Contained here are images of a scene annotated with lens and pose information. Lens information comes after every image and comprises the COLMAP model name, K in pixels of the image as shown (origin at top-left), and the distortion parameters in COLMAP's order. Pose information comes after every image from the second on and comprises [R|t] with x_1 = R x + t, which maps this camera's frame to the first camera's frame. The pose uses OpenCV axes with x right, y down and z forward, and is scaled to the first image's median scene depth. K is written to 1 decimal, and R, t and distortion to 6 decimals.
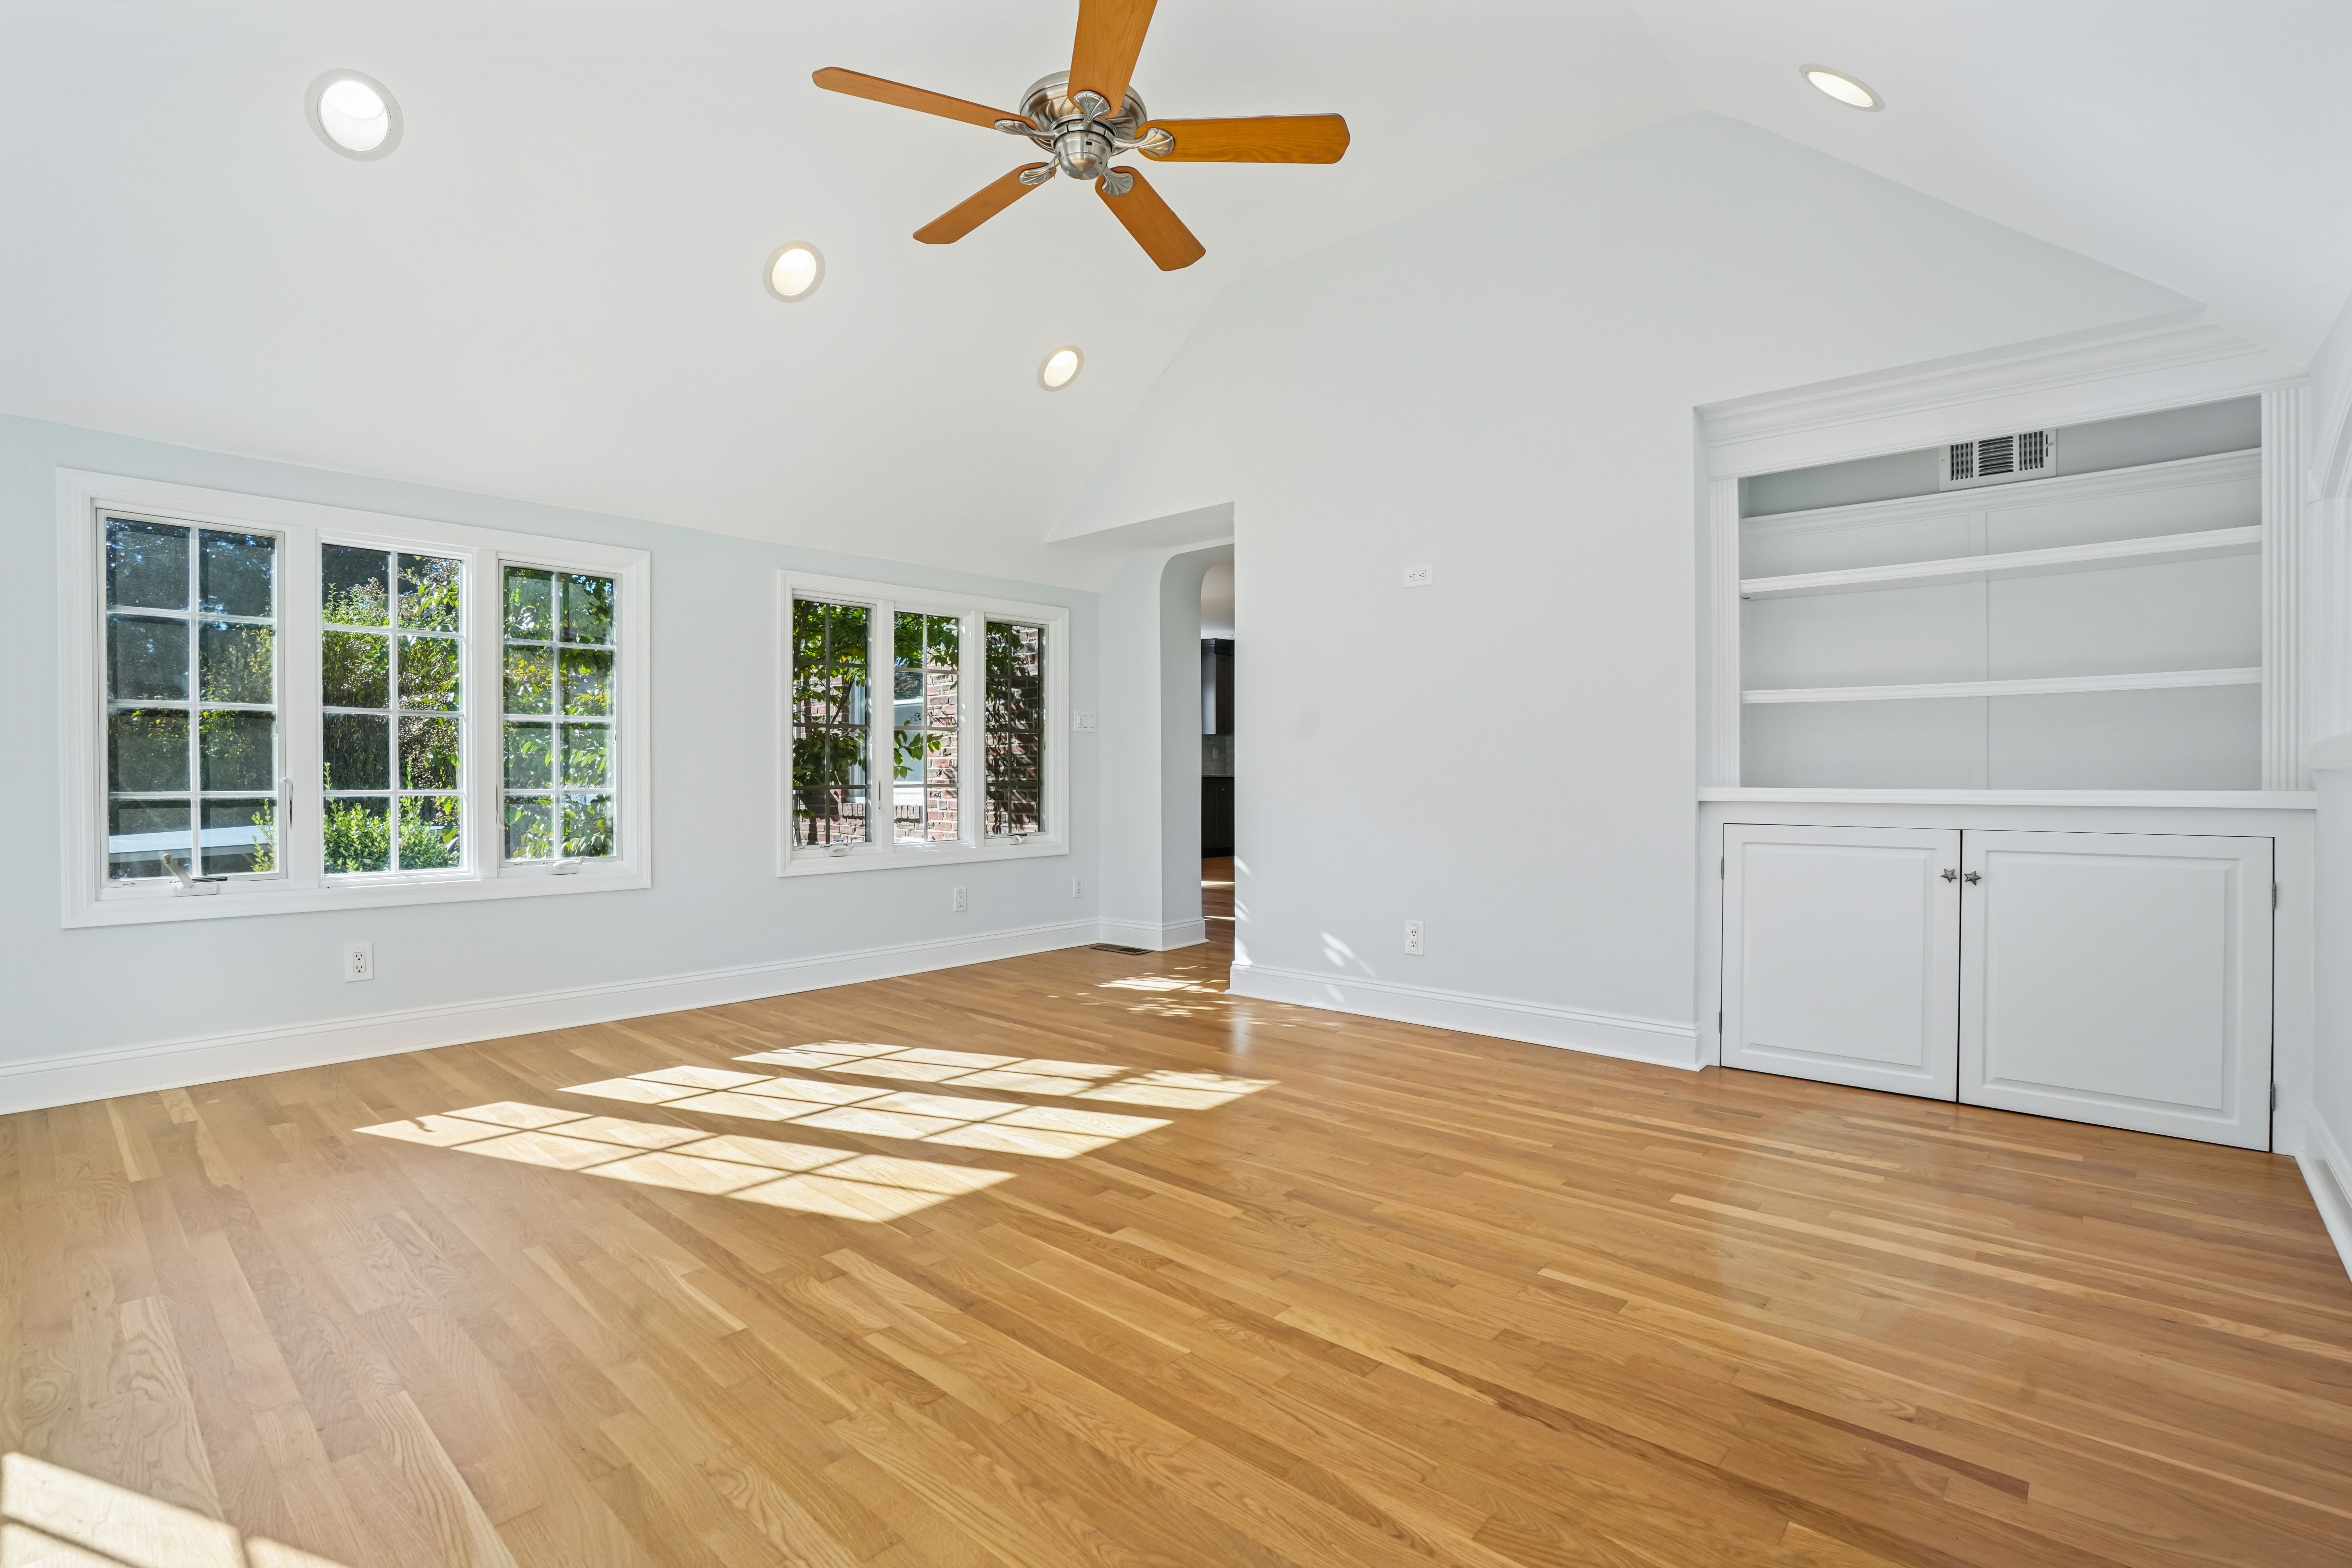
lens RADIAL K [[1095.4, 0, 1176.0], [0, 1095.4, 784.0], [0, 0, 1]] dist [-0.052847, 0.020393]
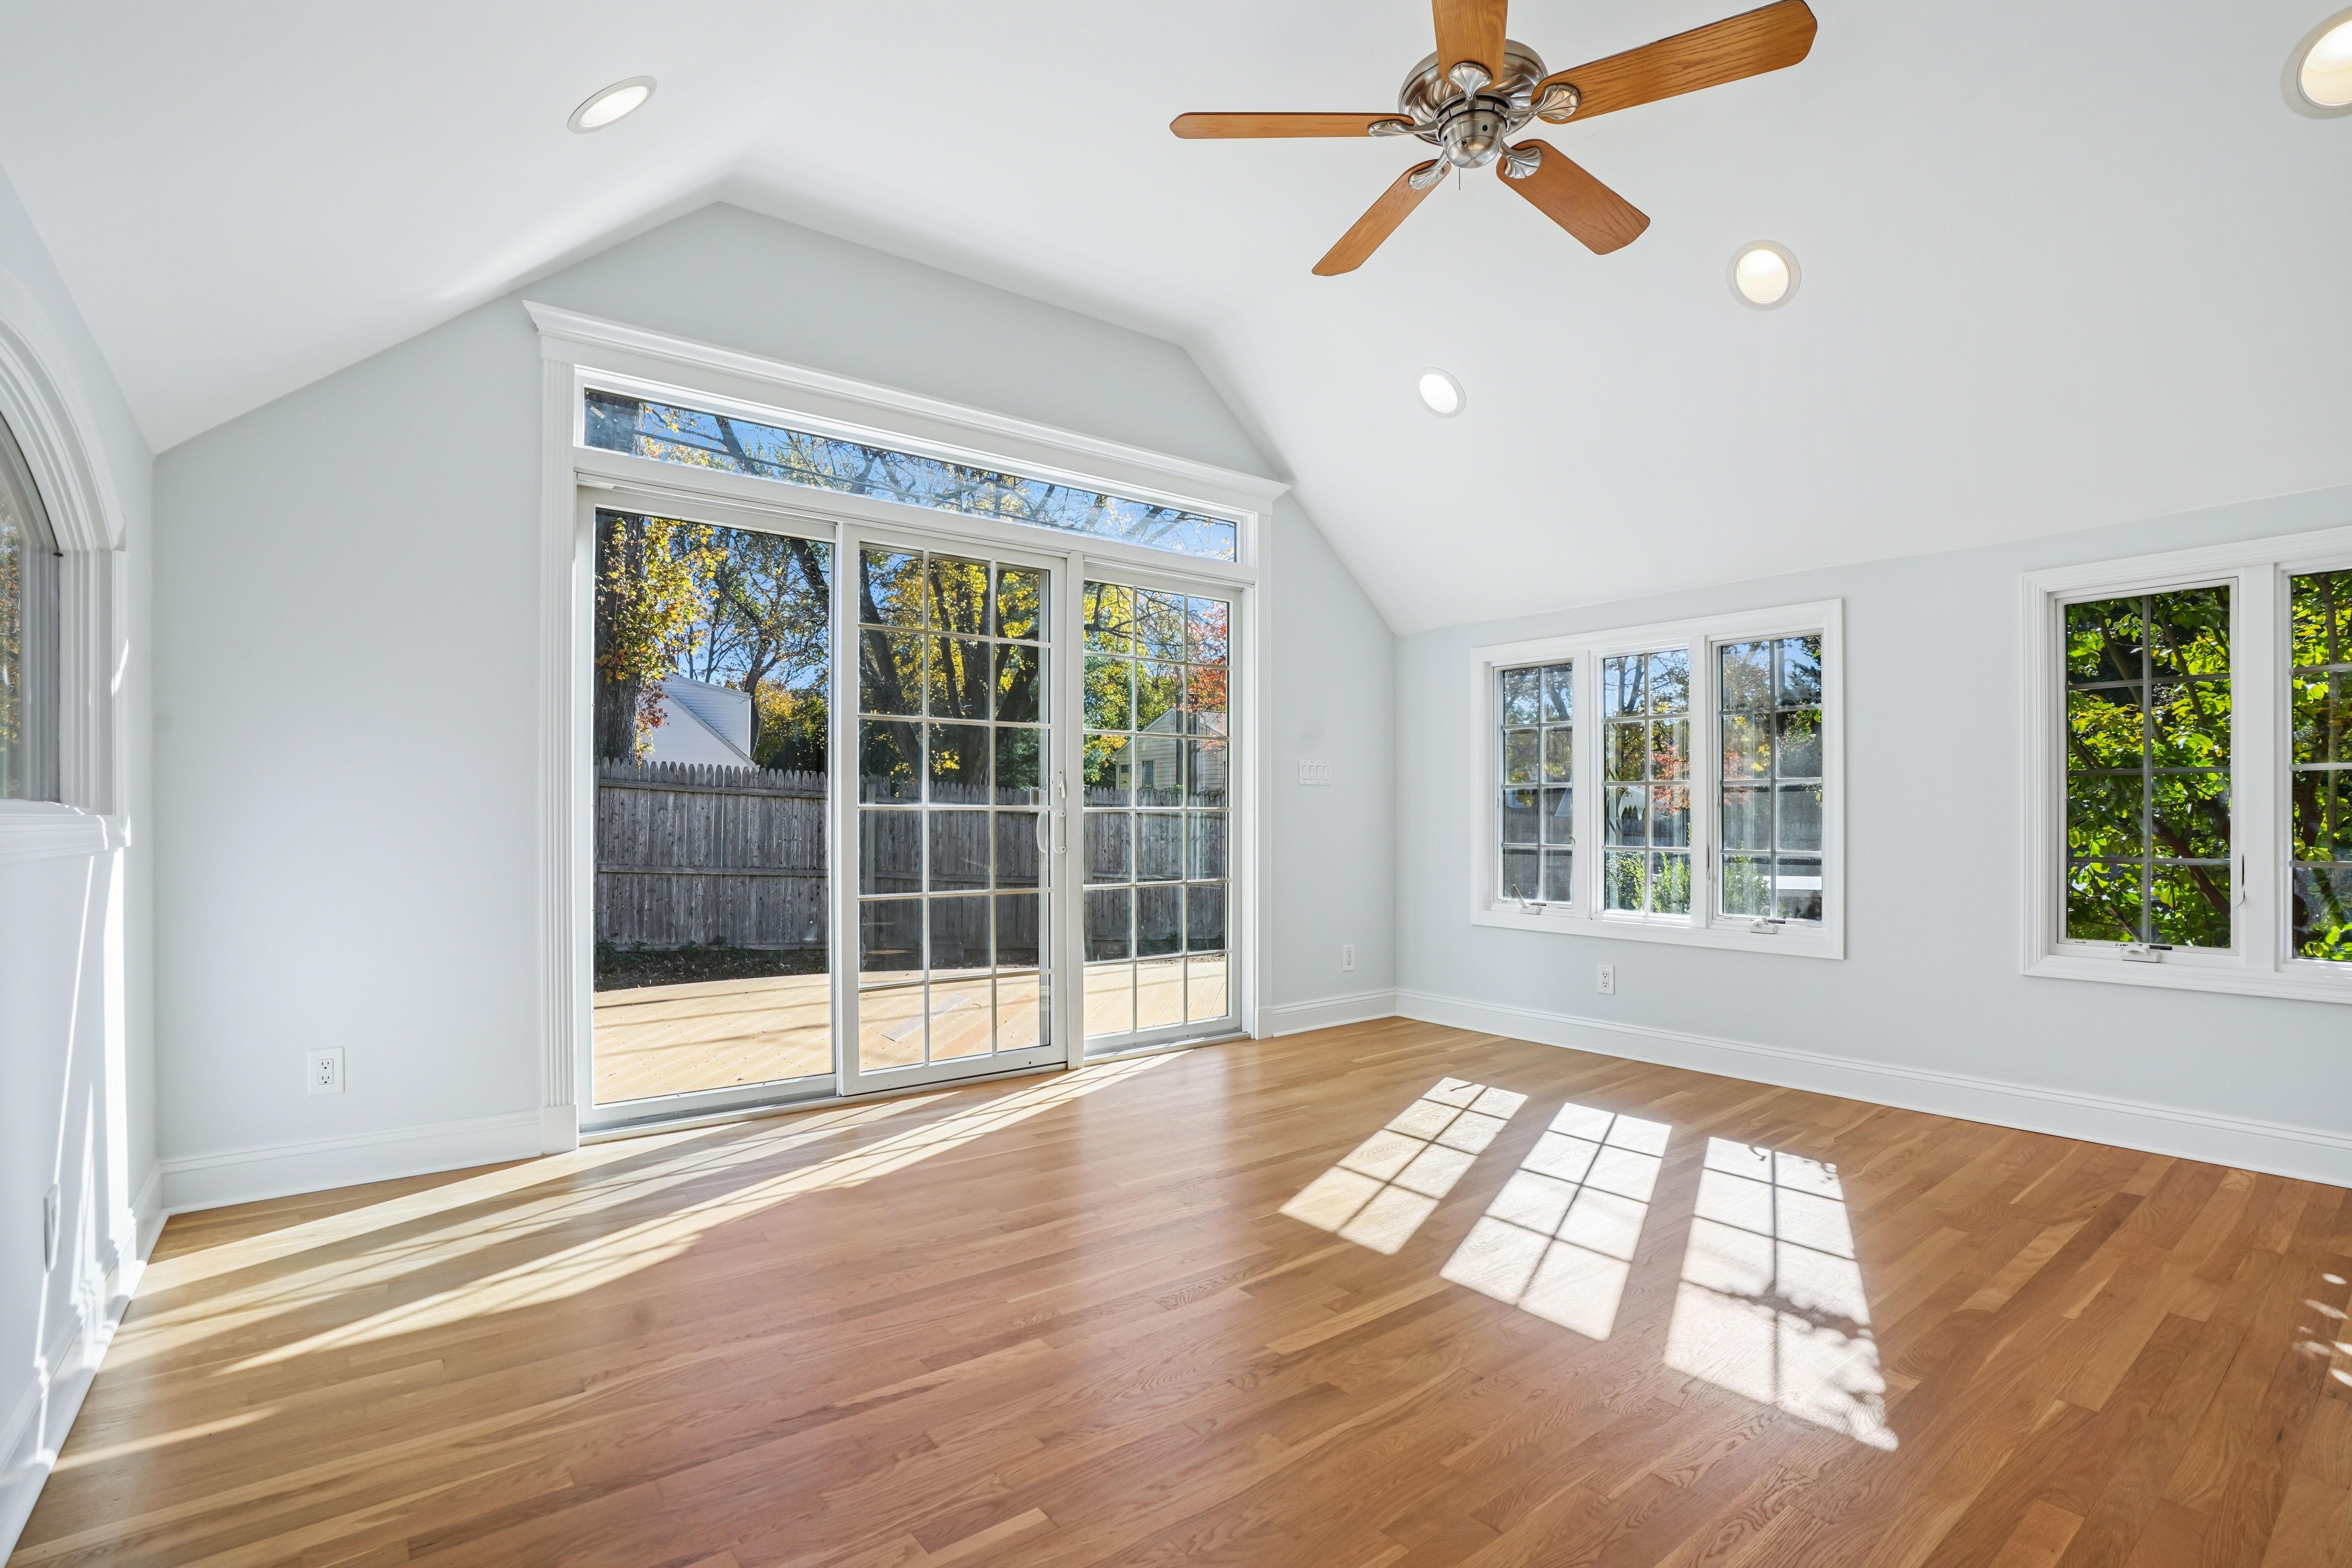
lens RADIAL K [[1108.2, 0, 1180.8], [0, 1108.2, 804.9], [0, 0, 1]] dist [-0.069067, 0.026368]
pose [[-0.168572, -0.009512, -0.985644, 0.754285], [-0.010925, 0.999910, -0.007781, -0.034160], [0.985629, 0.009457, -0.168660, 0.847332]]
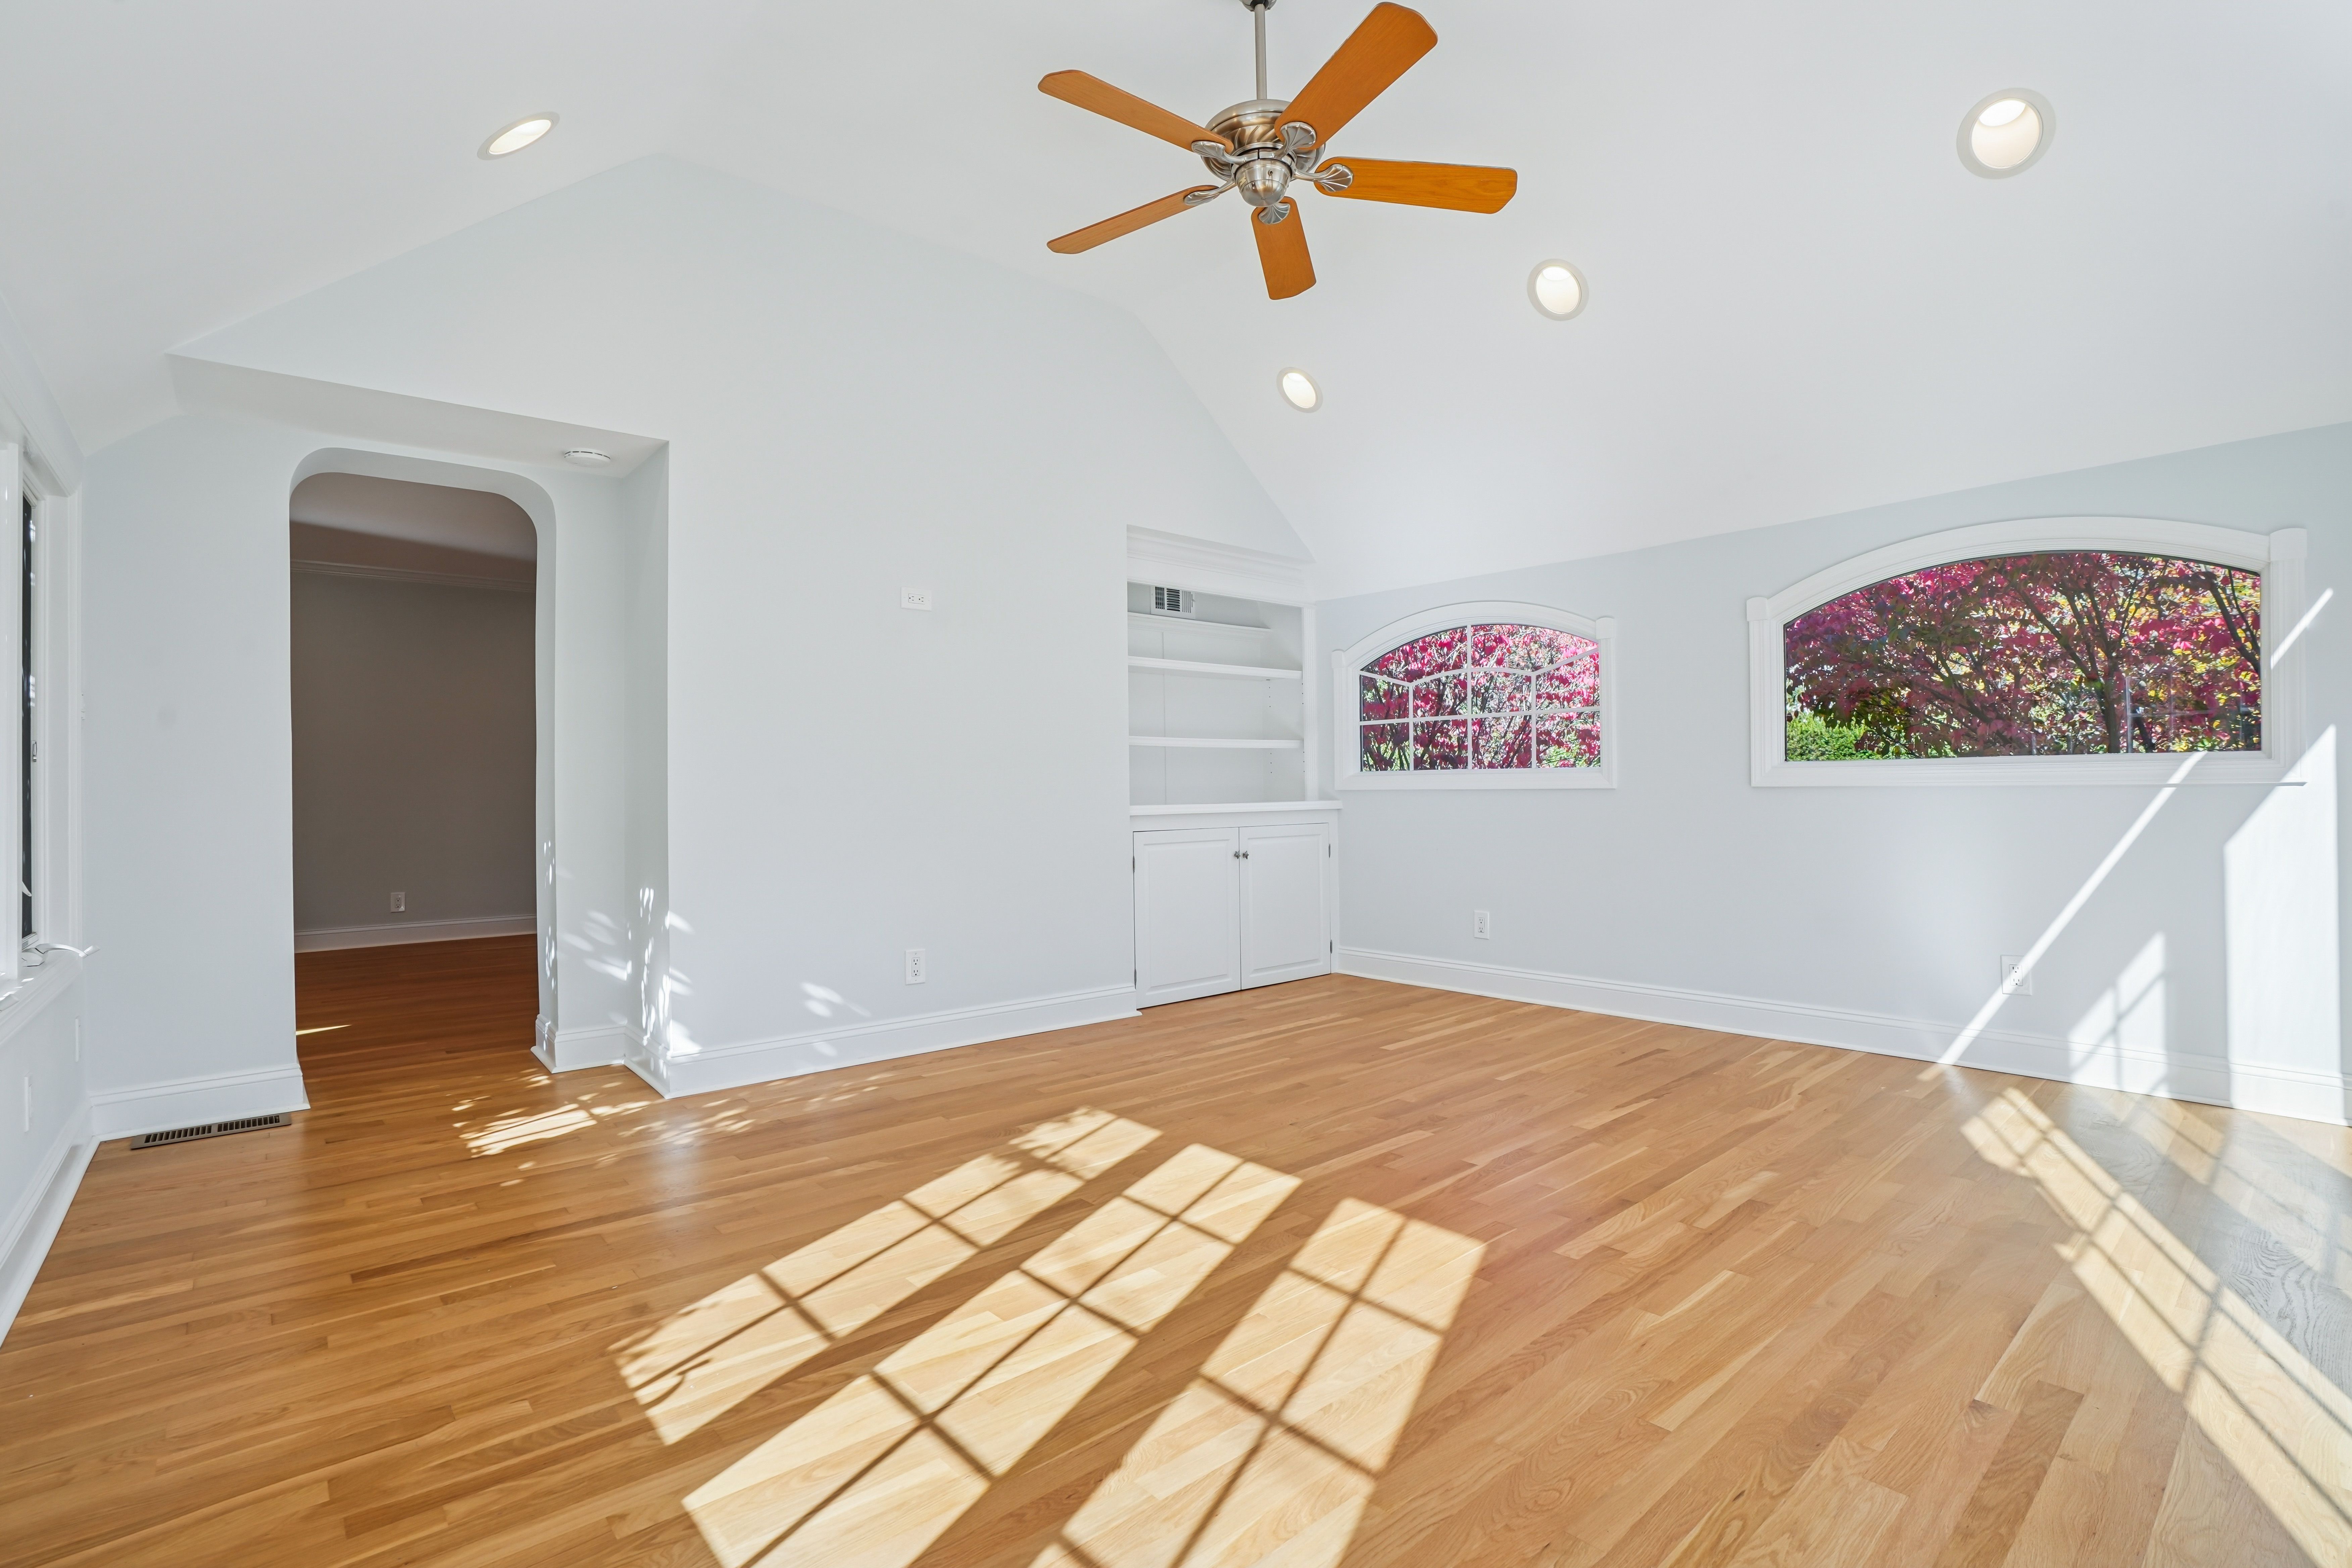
lens RADIAL K [[1082.4, 0, 1177.6], [0, 1082.4, 795.9], [0, 0, 1]] dist [-0.069394, 0.026940]
pose [[0.123801, -0.004852, 0.992295, -0.991349], [0.021730, 0.999762, 0.002177, -0.013291], [-0.992069, 0.021293, 0.123876, 0.890700]]
